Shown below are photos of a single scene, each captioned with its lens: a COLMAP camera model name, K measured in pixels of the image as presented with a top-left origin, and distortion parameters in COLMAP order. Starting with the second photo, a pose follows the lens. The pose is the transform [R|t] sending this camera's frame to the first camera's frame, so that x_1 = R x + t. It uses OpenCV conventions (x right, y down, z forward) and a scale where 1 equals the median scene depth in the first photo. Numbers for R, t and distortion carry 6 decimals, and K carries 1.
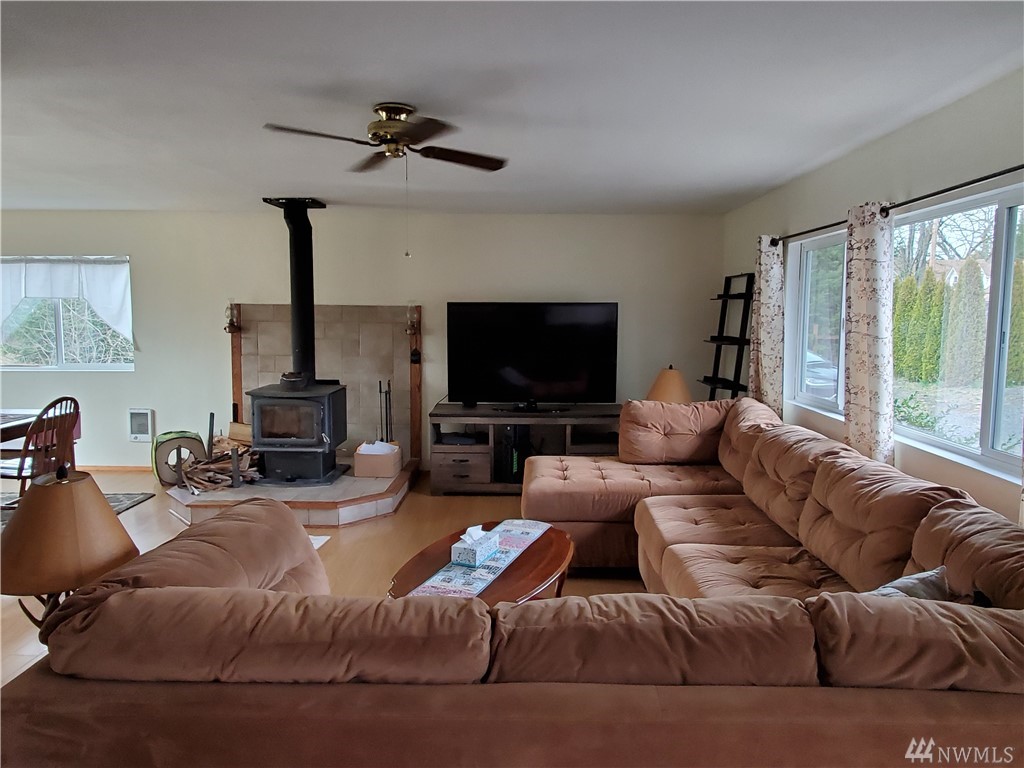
lens RADIAL K [[652.2, 0, 514.4], [0, 652.2, 367.7], [0, 0, 1]] dist [0.005388, -0.001254]
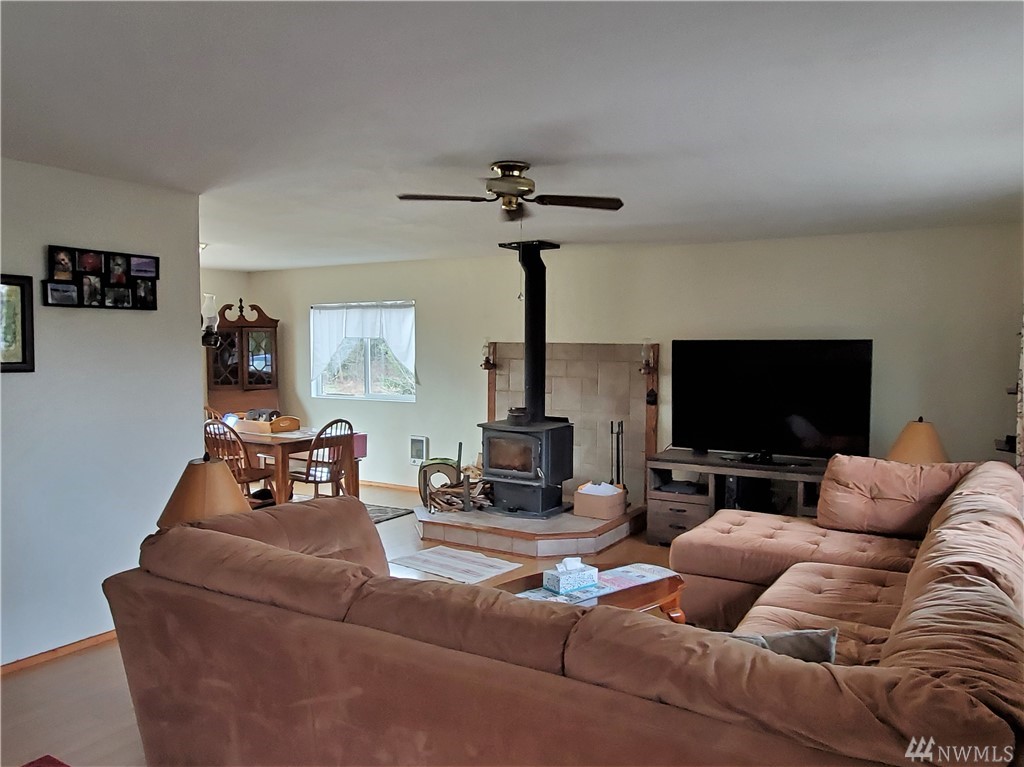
lens RADIAL K [[745.5, 0, 512.4], [0, 745.5, 402.1], [0, 0, 1]] dist [0.001116, 0.000250]
pose [[0.869289, 0.036863, -0.492927, 0.234268], [-0.045141, 0.998969, -0.004900, 0.004518], [0.492238, 0.026511, 0.870057, -0.042793]]
